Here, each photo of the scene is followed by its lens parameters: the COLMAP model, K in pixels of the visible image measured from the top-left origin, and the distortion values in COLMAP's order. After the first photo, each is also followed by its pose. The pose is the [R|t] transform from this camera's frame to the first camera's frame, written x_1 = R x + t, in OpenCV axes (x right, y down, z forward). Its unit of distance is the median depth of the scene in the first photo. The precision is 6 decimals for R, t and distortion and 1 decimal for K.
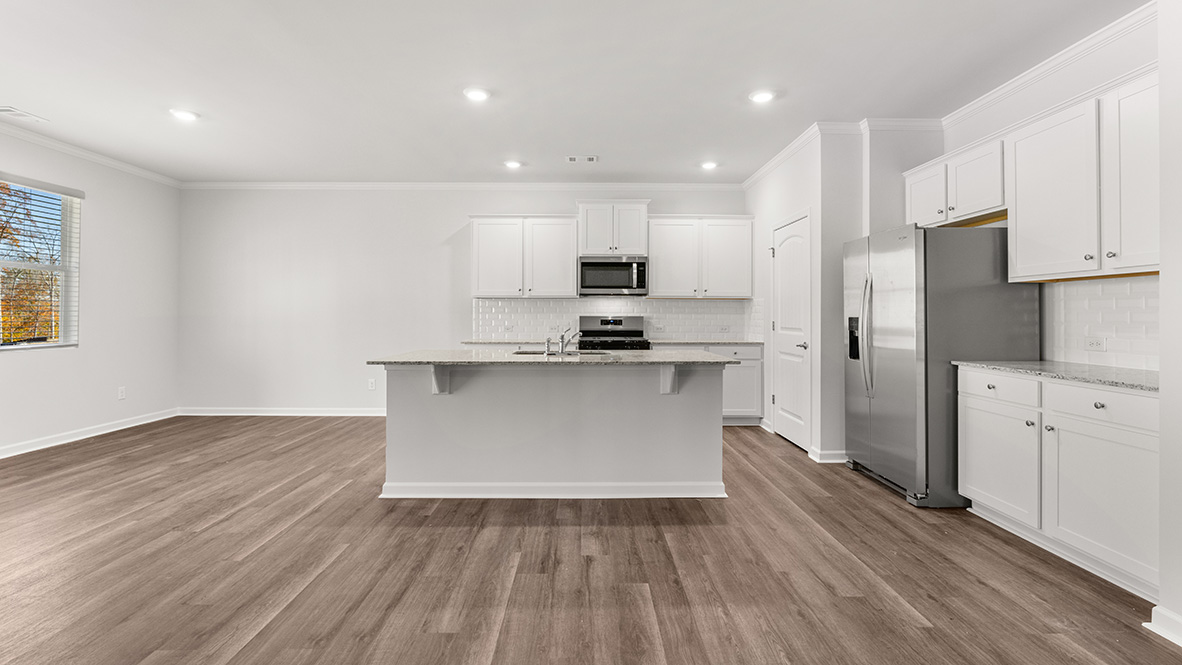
lens RADIAL K [[513.4, 0, 586.9], [0, 513.4, 312.0], [0, 0, 1]] dist [-0.001904, -0.000293]
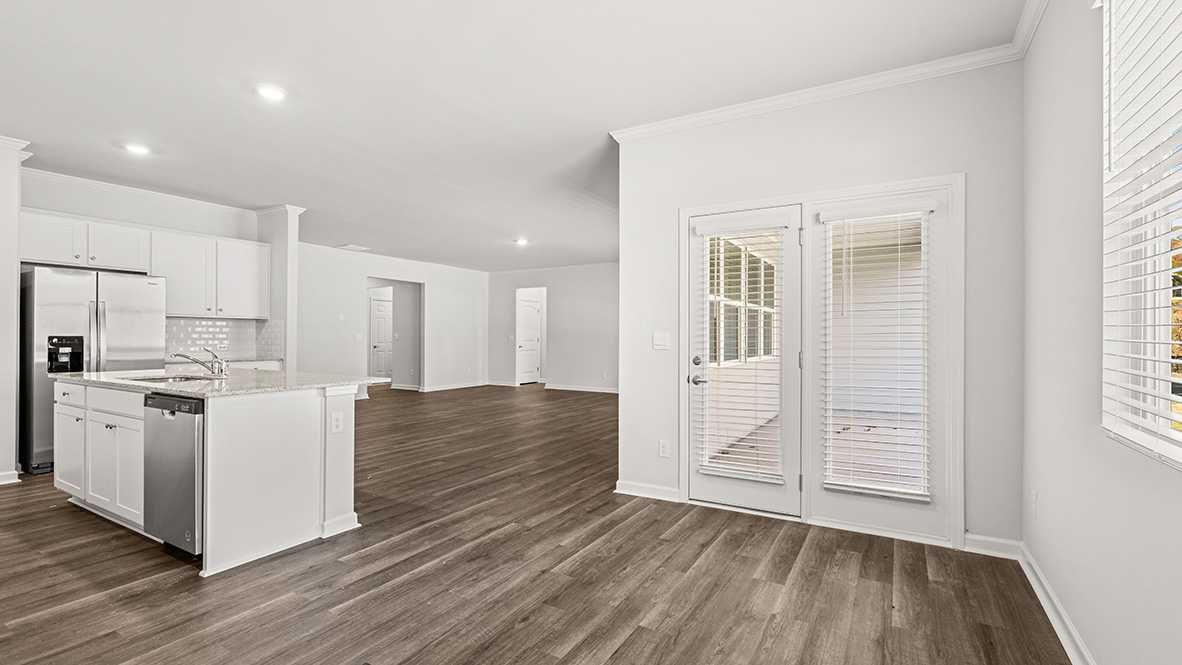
lens RADIAL K [[513.3, 0, 591.0], [0, 513.3, 332.5], [0, 0, 1]] dist [-0.000126, -0.000301]
pose [[-0.855613, 0.000158, 0.517616, -0.746124], [-0.007626, 0.999888, -0.012911, 0.005948], [-0.517560, -0.014994, -0.855515, 0.943224]]
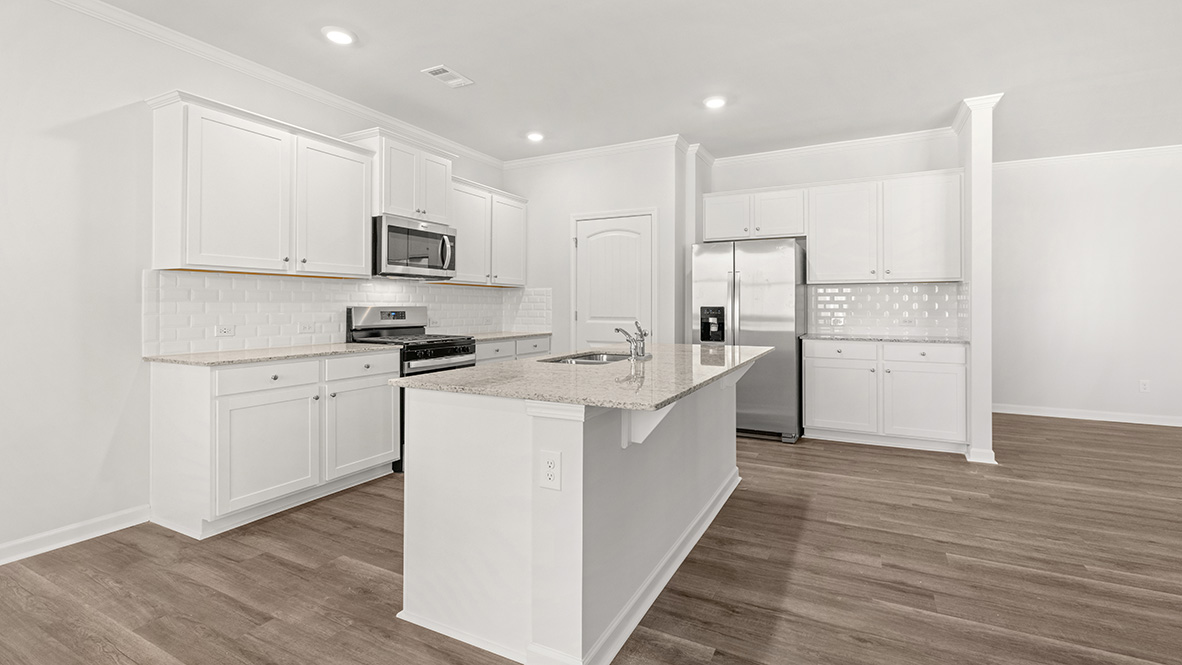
lens RADIAL K [[528.2, 0, 588.3], [0, 528.2, 289.5], [0, 0, 1]] dist [0.001790, 0.000397]
pose [[0.470813, 0.025307, 0.881870, -0.491188], [-0.004759, 0.999647, -0.026146, 0.002791], [-0.882220, 0.008113, 0.470767, 0.452968]]
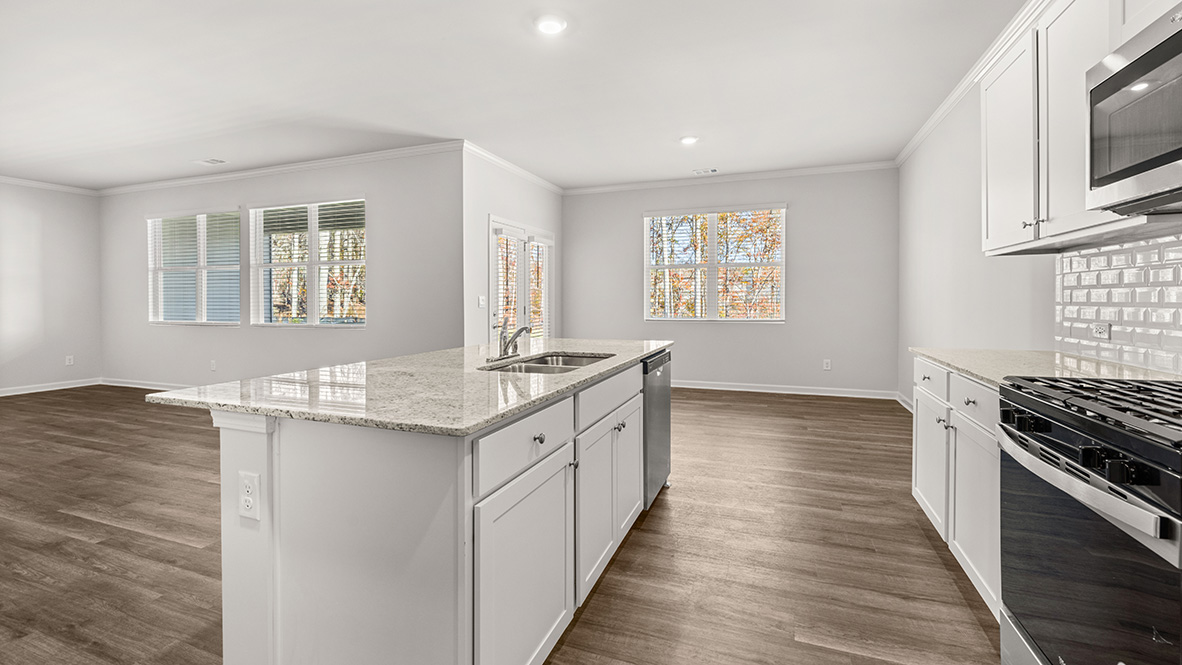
lens RADIAL K [[500.6, 0, 590.4], [0, 500.6, 293.7], [0, 0, 1]] dist [0.000247, 0.000006]
pose [[-0.359119, -0.009620, -0.933242, 0.323168], [0.011780, 0.999820, -0.014840, 0.008373], [0.933217, -0.016323, -0.358941, 0.856107]]
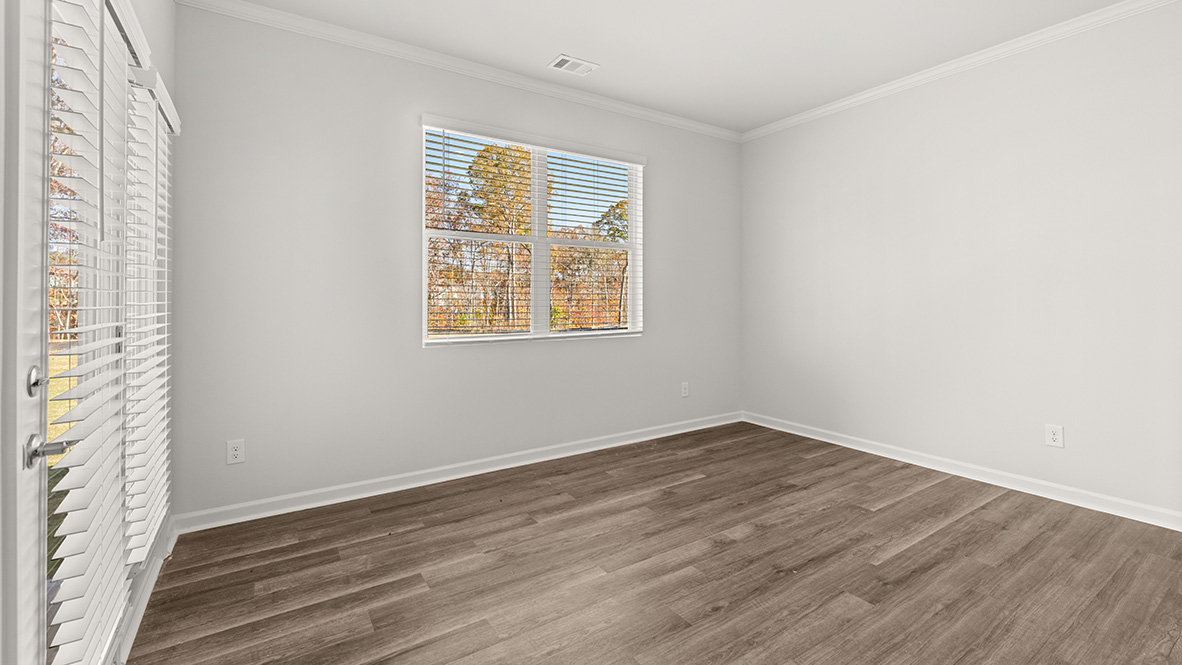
lens RADIAL K [[500.6, 0, 590.4], [0, 500.6, 293.7], [0, 0, 1]] dist [0.000247, 0.000006]
pose [[0.539765, -0.011547, -0.841736, -0.271735], [0.007185, 0.999933, -0.009110, 0.004357], [0.841785, -0.001130, 0.539812, 0.392329]]
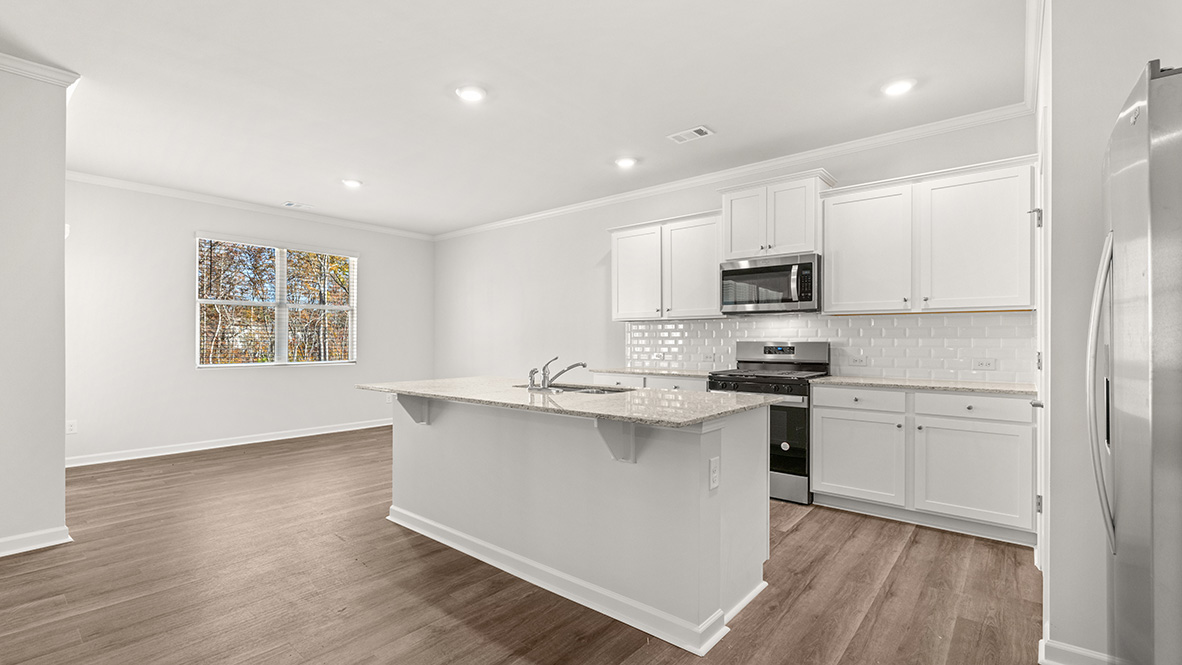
lens RADIAL K [[527.4, 0, 572.2], [0, 527.4, 333.4], [0, 0, 1]] dist [0.001980, 0.000134]
pose [[0.745339, -0.011412, -0.666588, 0.343280], [0.005577, 0.999925, -0.010882, 0.002838], [0.666663, 0.004393, 0.745347, 0.270730]]
